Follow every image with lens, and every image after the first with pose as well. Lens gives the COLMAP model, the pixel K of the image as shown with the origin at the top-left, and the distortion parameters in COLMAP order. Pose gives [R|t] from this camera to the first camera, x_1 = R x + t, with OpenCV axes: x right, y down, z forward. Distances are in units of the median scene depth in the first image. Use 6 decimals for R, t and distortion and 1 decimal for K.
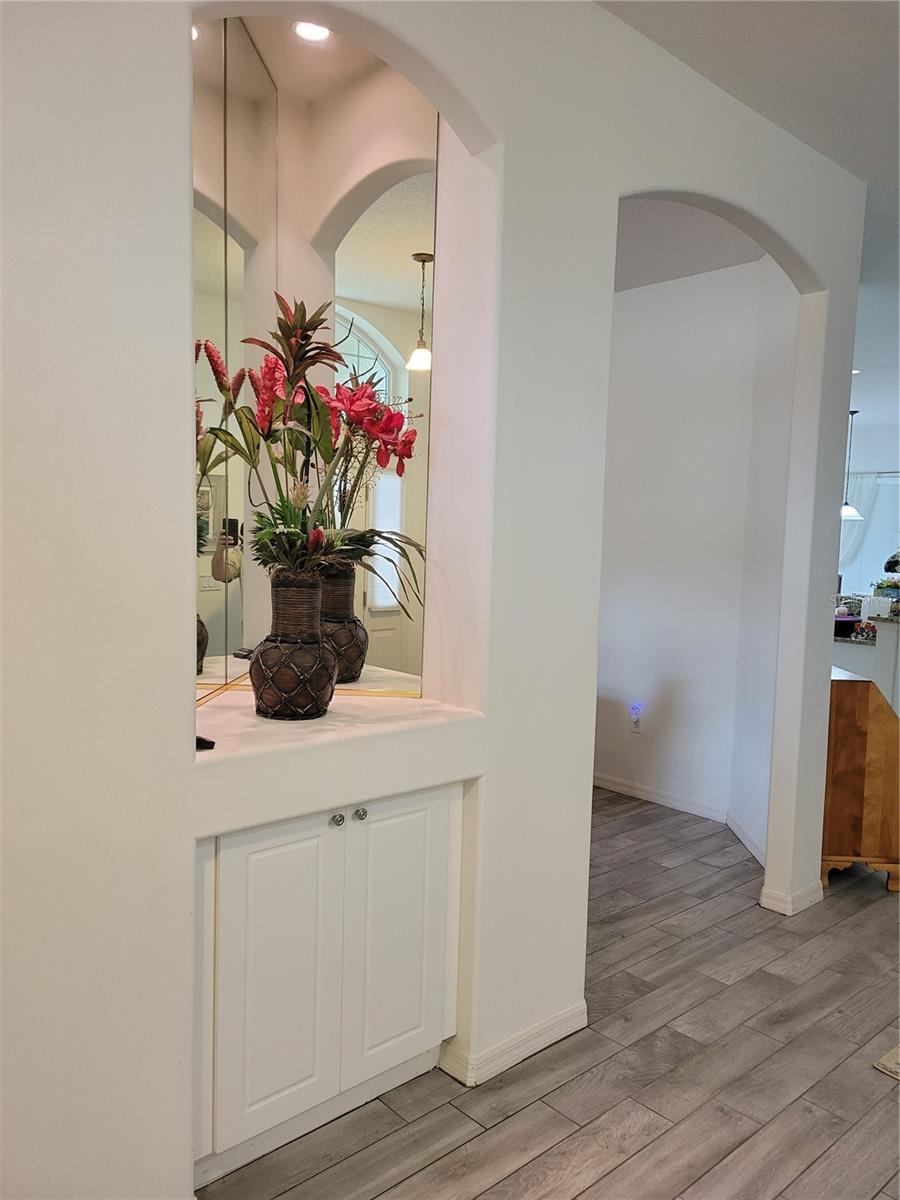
lens RADIAL K [[901.5, 0, 452.0], [0, 901.5, 598.7], [0, 0, 1]] dist [0.039177, -0.020633]
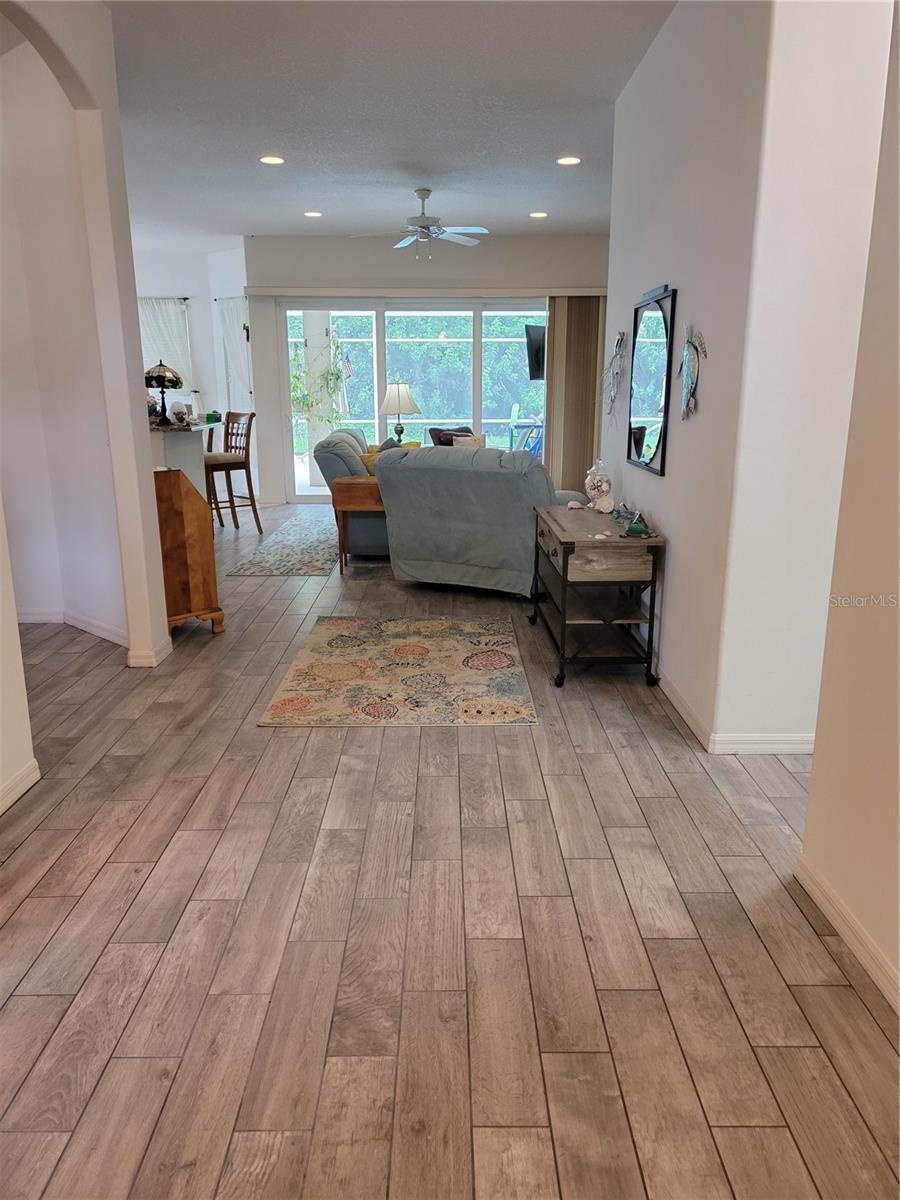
lens RADIAL K [[901.5, 0, 447.3], [0, 901.5, 601.1], [0, 0, 1]] dist [0.039177, -0.020633]
pose [[0.675172, -0.206201, 0.708254, -0.237325], [0.078861, 0.974810, 0.208629, 0.047134], [-0.733433, -0.085007, 0.674426, -0.113452]]
